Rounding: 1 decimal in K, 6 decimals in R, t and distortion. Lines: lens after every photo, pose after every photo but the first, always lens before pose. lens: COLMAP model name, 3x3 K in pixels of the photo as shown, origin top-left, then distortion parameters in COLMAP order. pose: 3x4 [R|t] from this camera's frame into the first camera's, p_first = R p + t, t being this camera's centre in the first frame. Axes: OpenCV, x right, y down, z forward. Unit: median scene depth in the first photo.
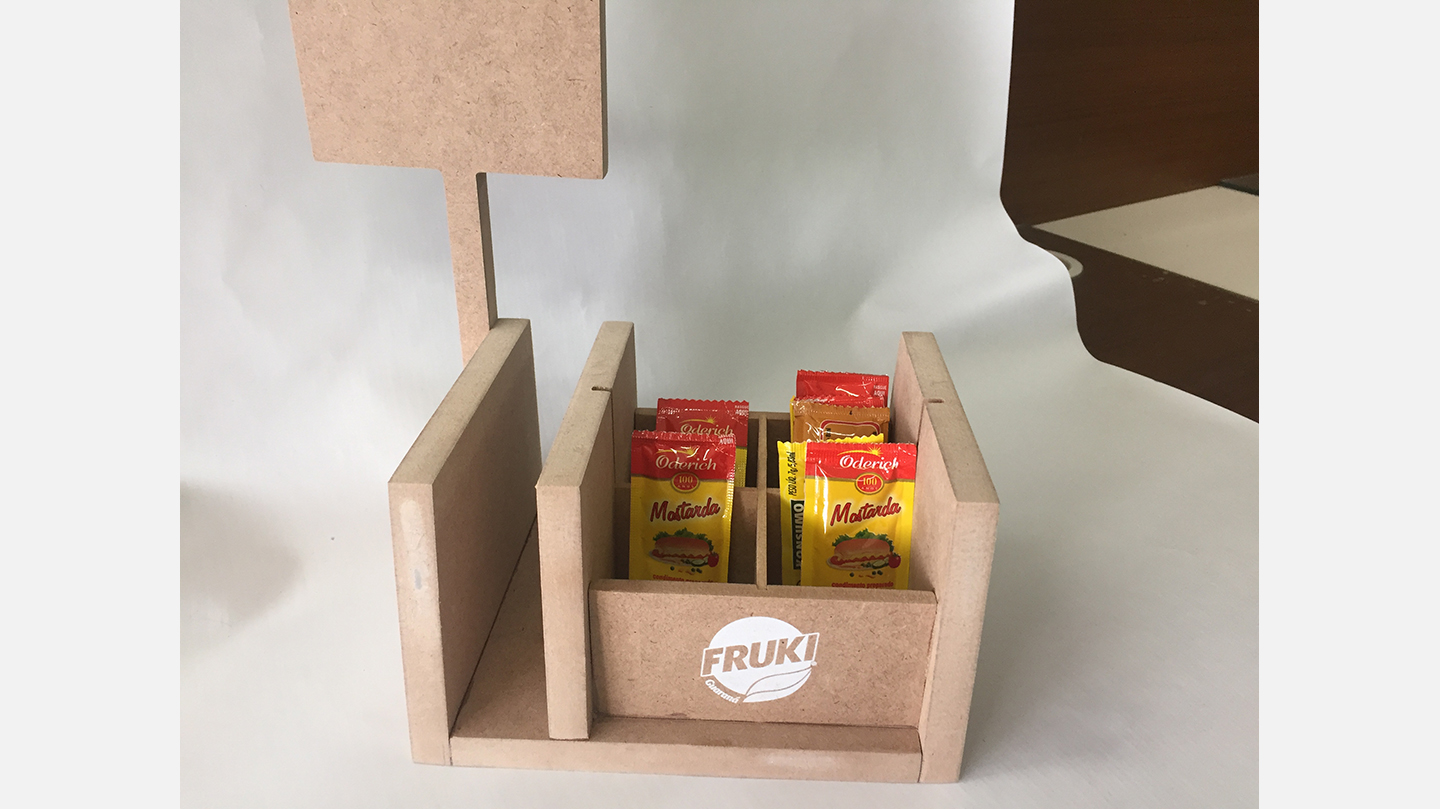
lens RADIAL K [[935.8, 0, 728.8], [0, 935.8, 391.5], [0, 0, 1]] dist [0.068993, -0.083983]
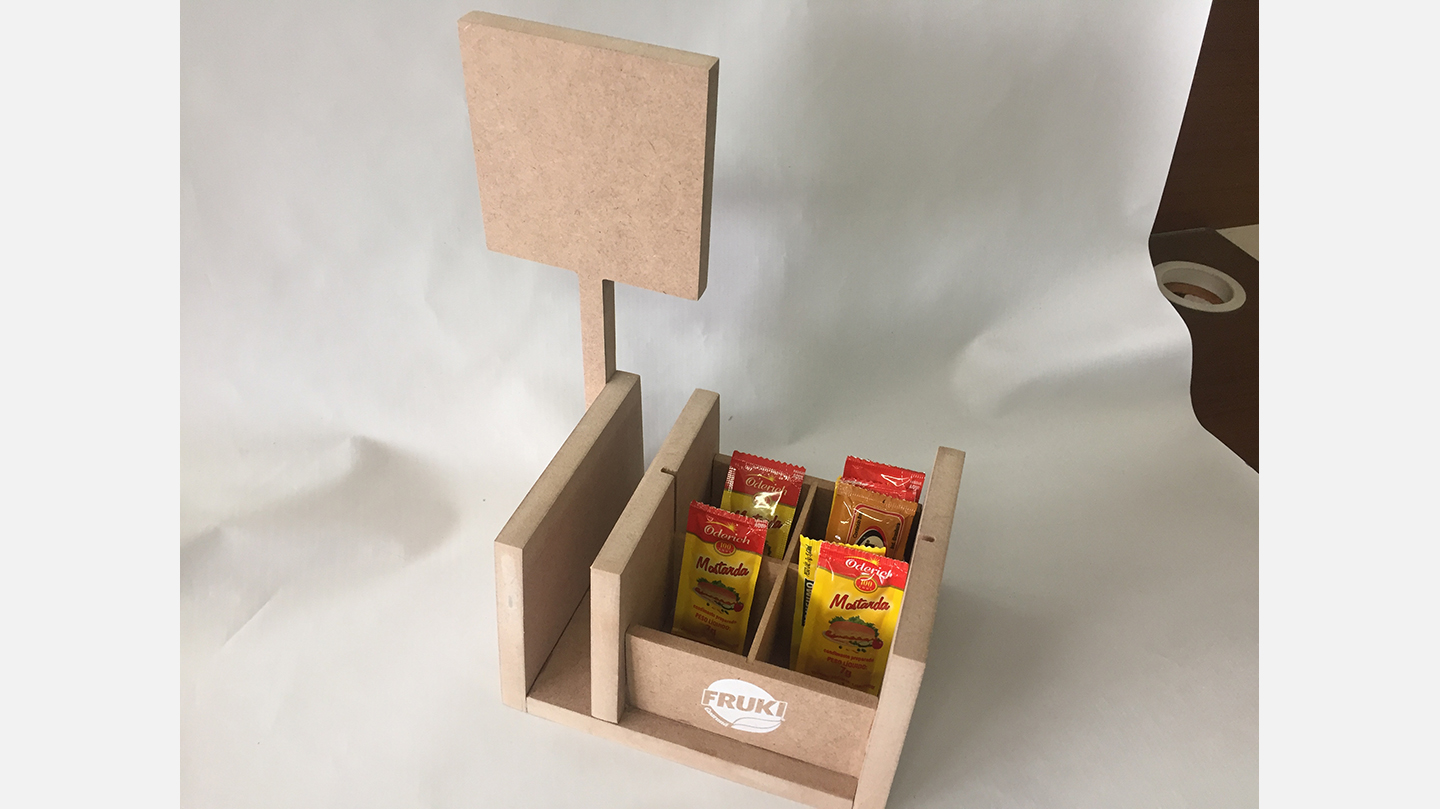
lens RADIAL K [[935.8, 0, 728.8], [0, 935.8, 391.5], [0, 0, 1]] dist [0.068993, -0.083983]
pose [[0.960776, 0.189496, -0.202488, 0.180691], [-0.147588, 0.967534, 0.205173, -0.379646], [0.234793, -0.167240, 0.957550, -0.188761]]
